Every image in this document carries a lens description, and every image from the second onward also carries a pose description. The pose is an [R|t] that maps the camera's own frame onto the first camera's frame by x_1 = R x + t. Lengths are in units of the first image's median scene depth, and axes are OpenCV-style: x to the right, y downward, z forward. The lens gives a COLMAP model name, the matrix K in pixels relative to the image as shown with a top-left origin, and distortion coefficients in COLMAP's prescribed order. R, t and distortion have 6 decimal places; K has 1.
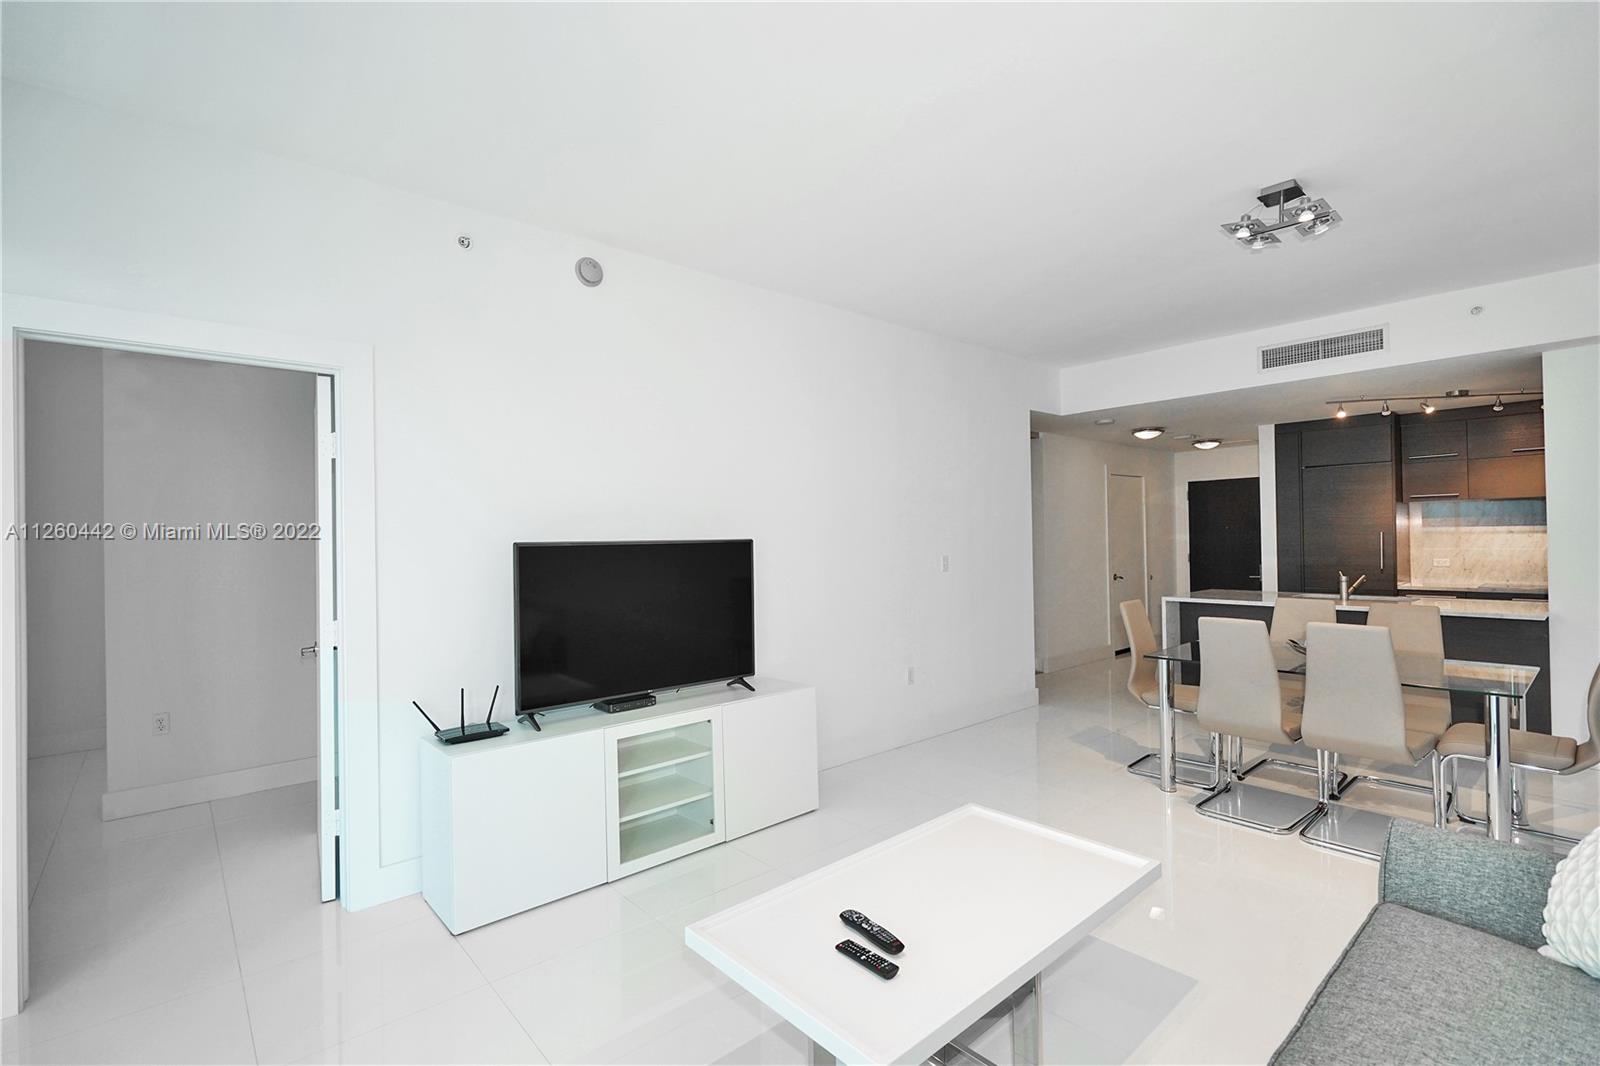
lens RADIAL K [[733.2, 0, 795.8], [0, 733.2, 535.4], [0, 0, 1]] dist [0.002327, -0.001525]
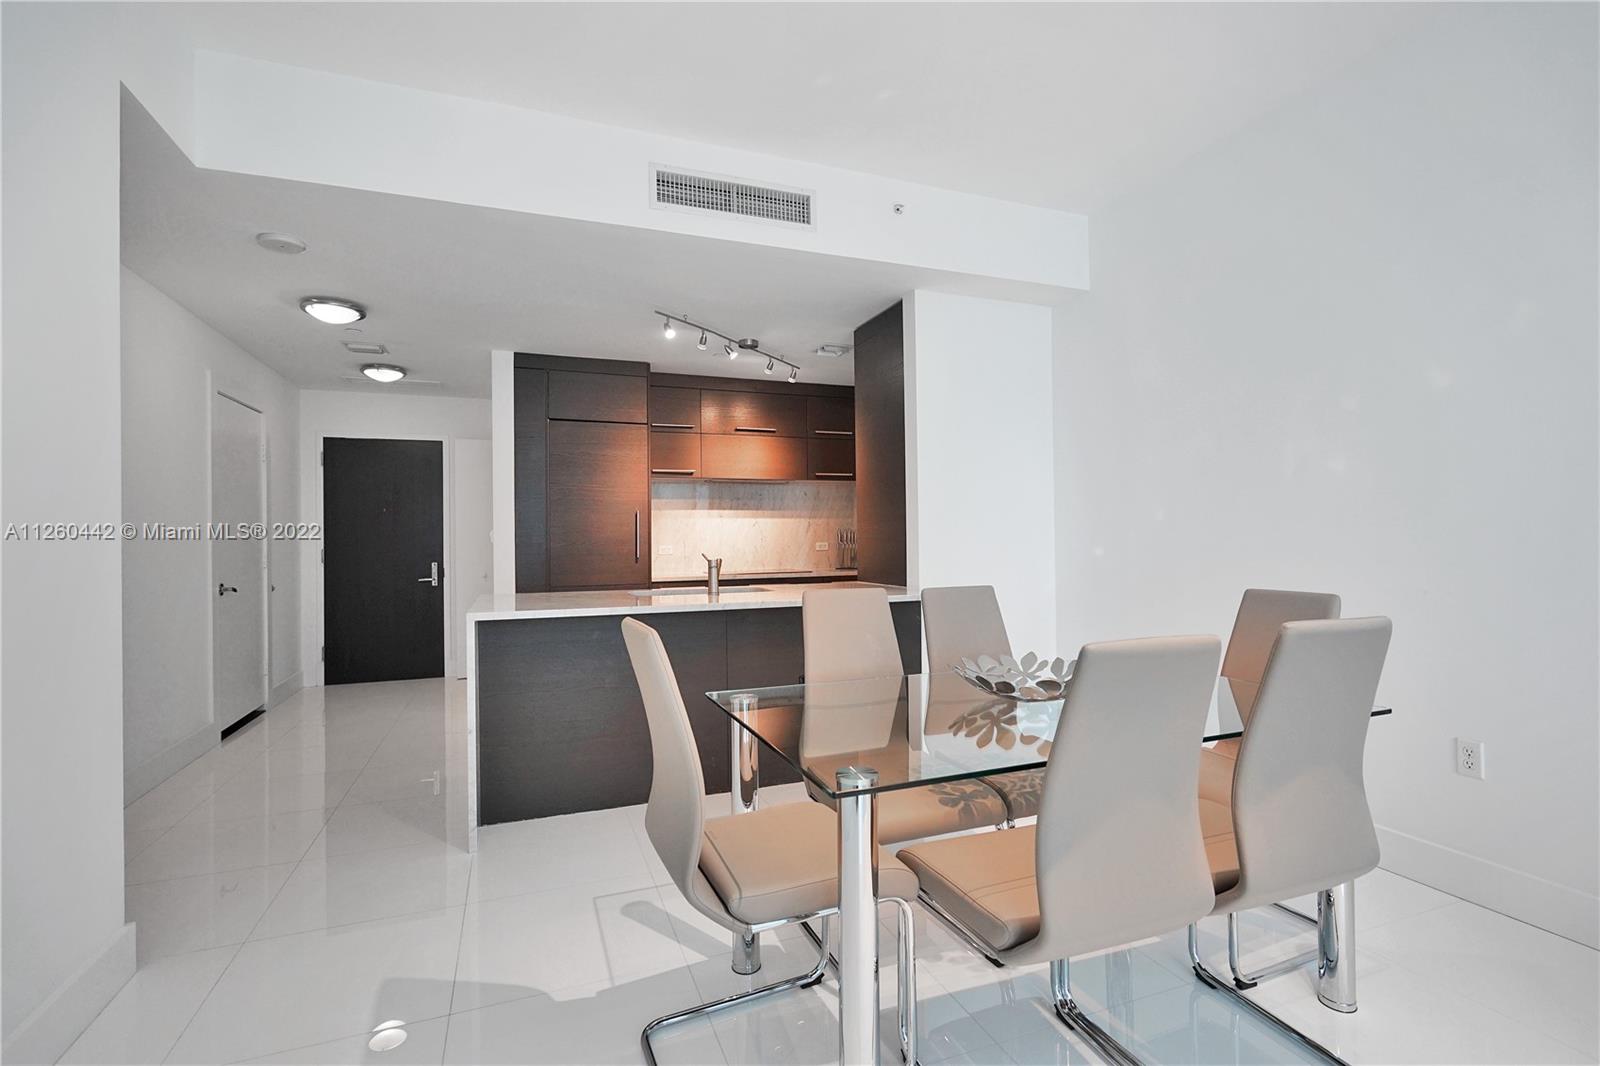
lens RADIAL K [[733.2, 0, 806.0], [0, 733.2, 532.5], [0, 0, 1]] dist [0.002327, -0.001525]
pose [[0.341850, 0.023190, 0.939468, 0.114774], [0.000460, 0.999691, -0.024844, 0.040391], [-0.939754, 0.008925, 0.341734, 0.571660]]
